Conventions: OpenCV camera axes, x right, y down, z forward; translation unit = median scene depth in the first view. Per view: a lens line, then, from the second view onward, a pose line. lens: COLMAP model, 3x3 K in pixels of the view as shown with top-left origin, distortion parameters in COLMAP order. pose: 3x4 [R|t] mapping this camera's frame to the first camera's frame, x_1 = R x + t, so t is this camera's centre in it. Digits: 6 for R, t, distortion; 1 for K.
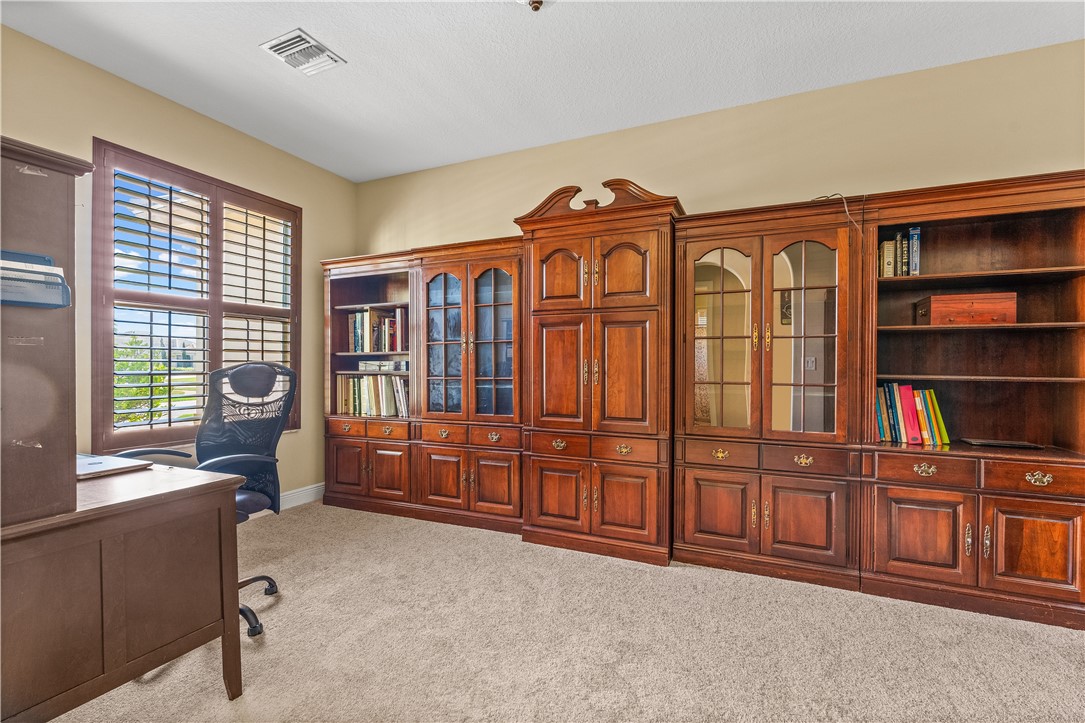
lens RADIAL K [[485.6, 0, 542.7], [0, 485.6, 366.8], [0, 0, 1]] dist [-0.005774, -0.000662]
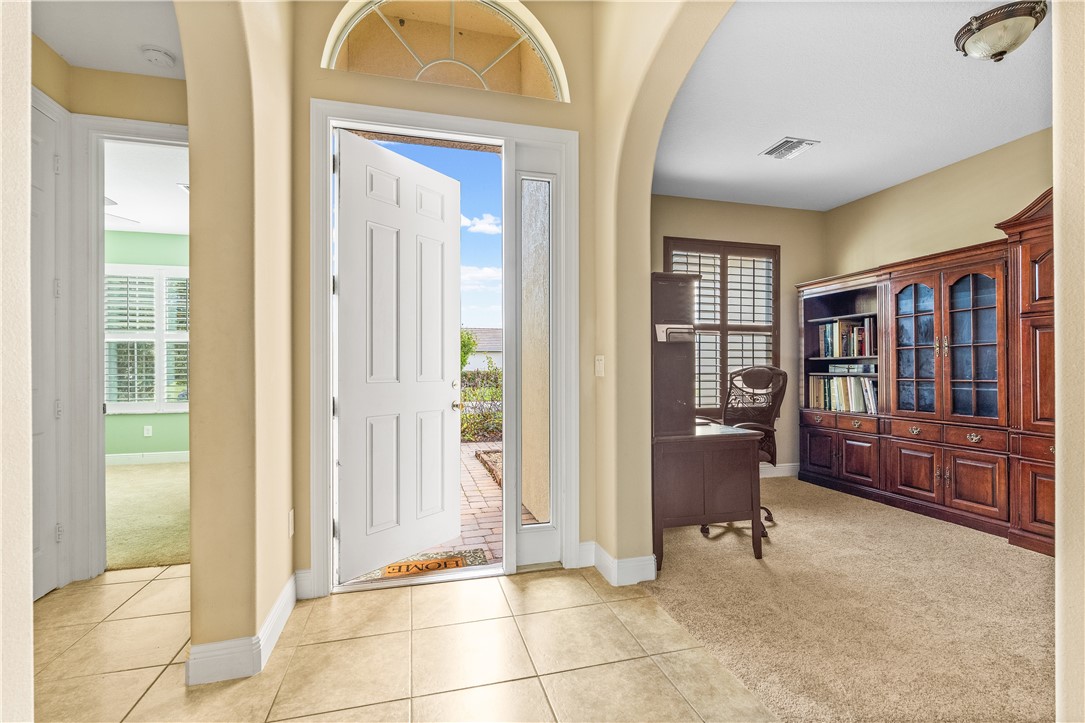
lens RADIAL K [[485.6, 0, 543.2], [0, 485.6, 364.8], [0, 0, 1]] dist [-0.005774, -0.000662]
pose [[0.635696, -0.006232, -0.771914, 0.109879], [-0.001154, 0.999959, -0.009023, 0.000215], [0.771939, 0.006627, 0.635663, -0.351463]]
